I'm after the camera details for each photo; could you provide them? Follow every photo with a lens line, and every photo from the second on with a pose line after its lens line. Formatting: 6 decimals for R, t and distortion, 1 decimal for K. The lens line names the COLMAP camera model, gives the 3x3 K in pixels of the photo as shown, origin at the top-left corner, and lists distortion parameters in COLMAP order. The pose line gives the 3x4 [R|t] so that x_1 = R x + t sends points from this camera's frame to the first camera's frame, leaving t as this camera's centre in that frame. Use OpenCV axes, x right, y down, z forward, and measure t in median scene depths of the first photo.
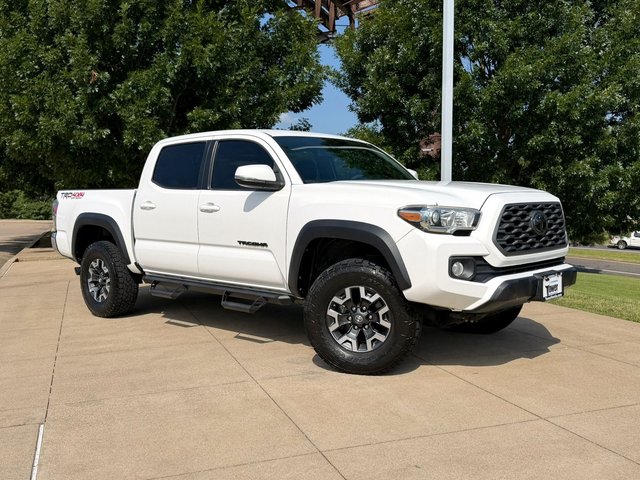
lens RADIAL K [[624.2, 0, 317.5], [0, 624.2, 234.8], [0, 0, 1]] dist [0.130272, -0.233220]
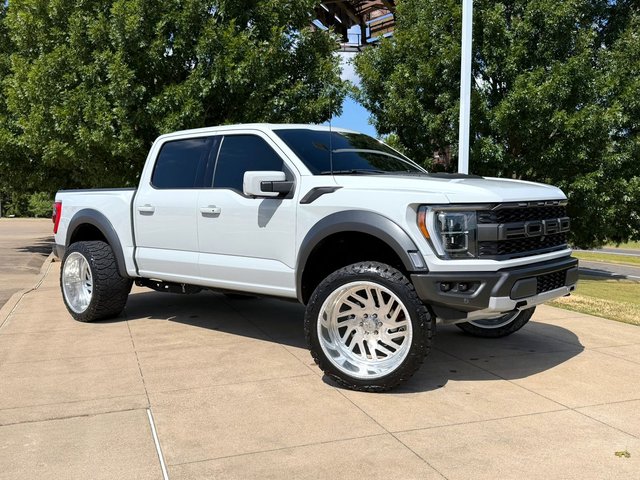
lens RADIAL K [[610.6, 0, 321.8], [0, 610.6, 242.7], [0, 0, 1]] dist [0.133742, -0.238667]
pose [[0.999938, 0.010770, 0.002960, -0.077751], [-0.010803, 0.999878, 0.011302, -0.019698], [-0.002837, -0.011333, 0.999932, -0.105226]]
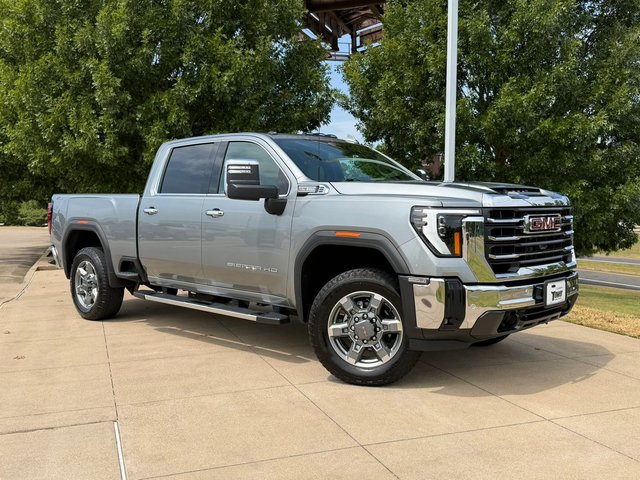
lens RADIAL K [[610.6, 0, 321.8], [0, 610.6, 242.7], [0, 0, 1]] dist [0.133742, -0.238667]
pose [[0.999856, 0.010323, 0.013459, -0.051838], [-0.010287, 0.999943, -0.002738, -0.018876], [-0.013486, 0.002599, 0.999906, -0.090475]]
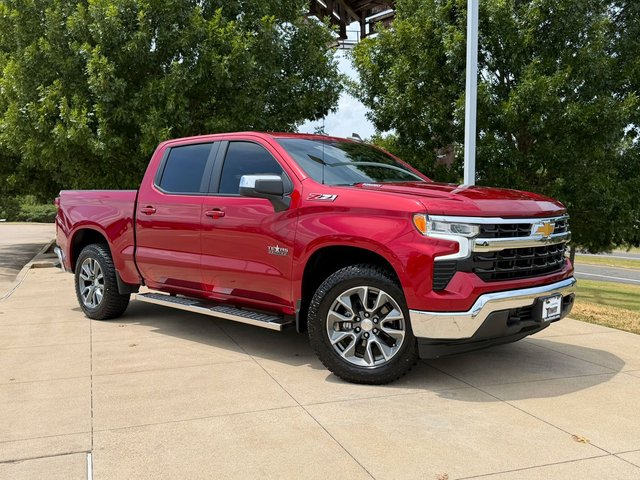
lens RADIAL K [[620.4, 0, 315.7], [0, 620.4, 240.1], [0, 0, 1]] dist [0.128855, -0.221108]
pose [[0.999938, 0.008680, -0.006989, -0.057535], [-0.008678, 0.999962, 0.000215, -0.019460], [0.006991, -0.000154, 0.999976, 0.028466]]
